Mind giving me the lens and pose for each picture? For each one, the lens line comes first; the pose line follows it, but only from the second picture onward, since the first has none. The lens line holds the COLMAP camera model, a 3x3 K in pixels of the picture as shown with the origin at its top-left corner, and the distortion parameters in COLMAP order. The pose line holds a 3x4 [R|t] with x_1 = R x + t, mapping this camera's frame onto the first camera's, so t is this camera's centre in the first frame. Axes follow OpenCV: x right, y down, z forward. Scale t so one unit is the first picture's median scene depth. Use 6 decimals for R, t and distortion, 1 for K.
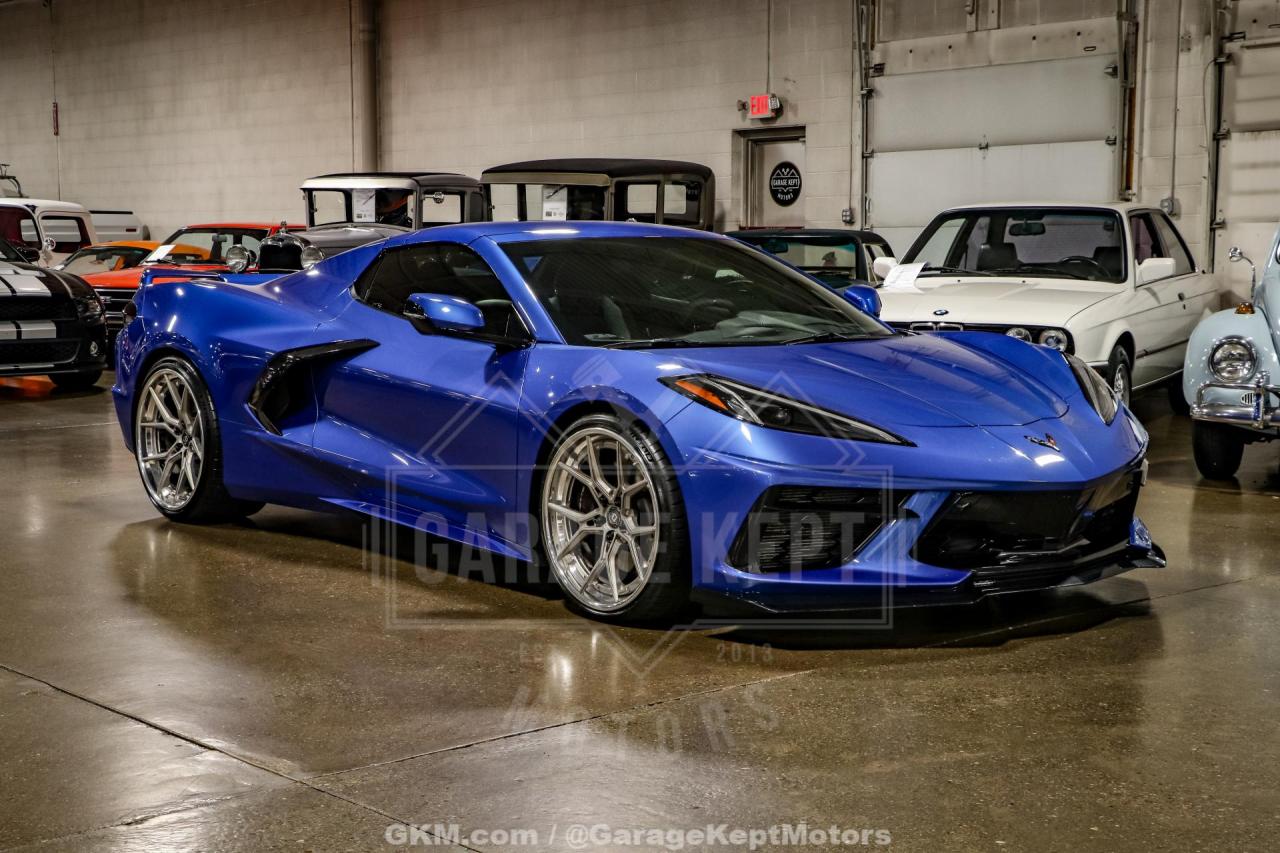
lens RADIAL K [[1692.7, 0, 640.0], [0, 1692.7, 426.5], [0, 0, 1]] dist [0.003736, 0.363300]
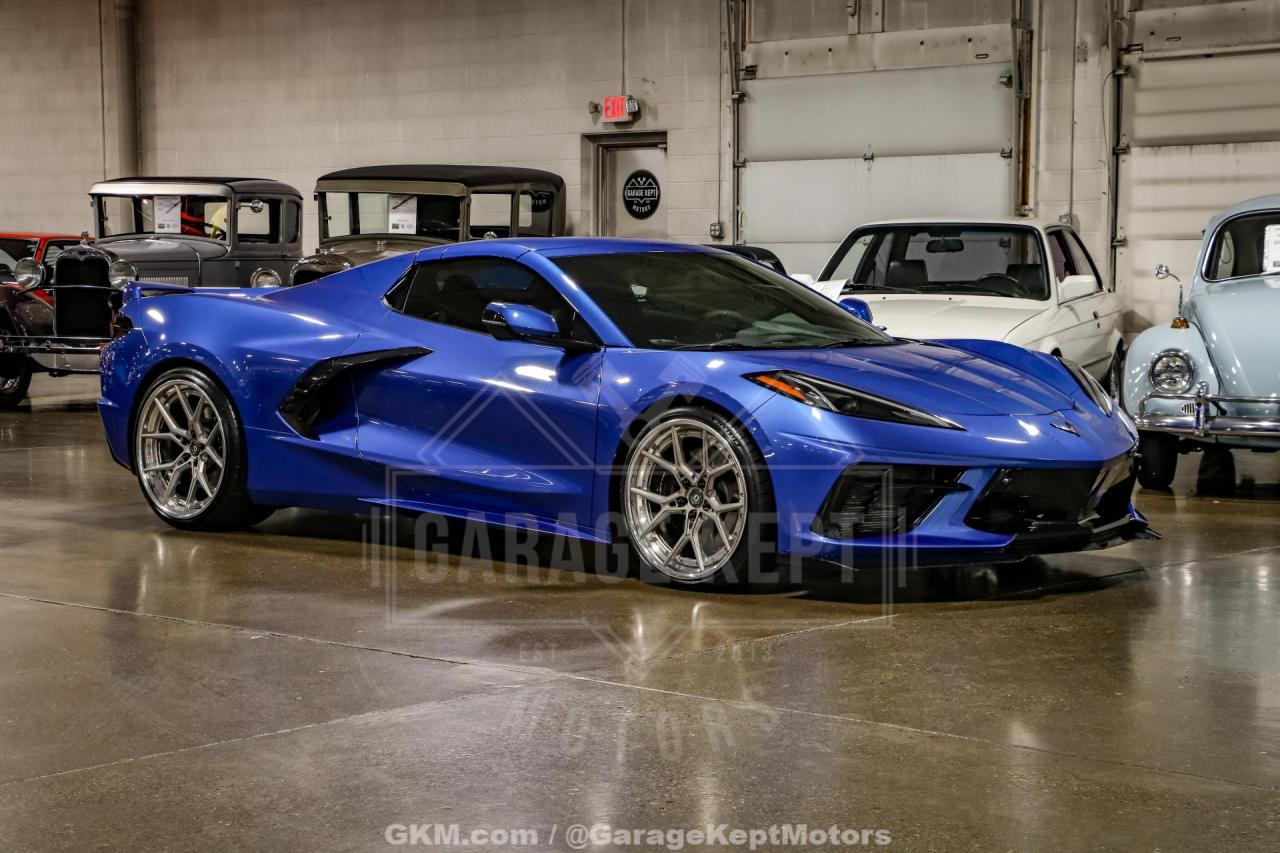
lens RADIAL K [[2028.3, 0, 640.0], [0, 2028.3, 426.5], [0, 0, 1]] dist [0.119487, 0.204025]
pose [[0.992731, -0.006210, 0.120197, -0.069055], [0.009368, 0.999625, -0.025731, 0.012875], [-0.119992, 0.026670, 0.992417, -0.111550]]
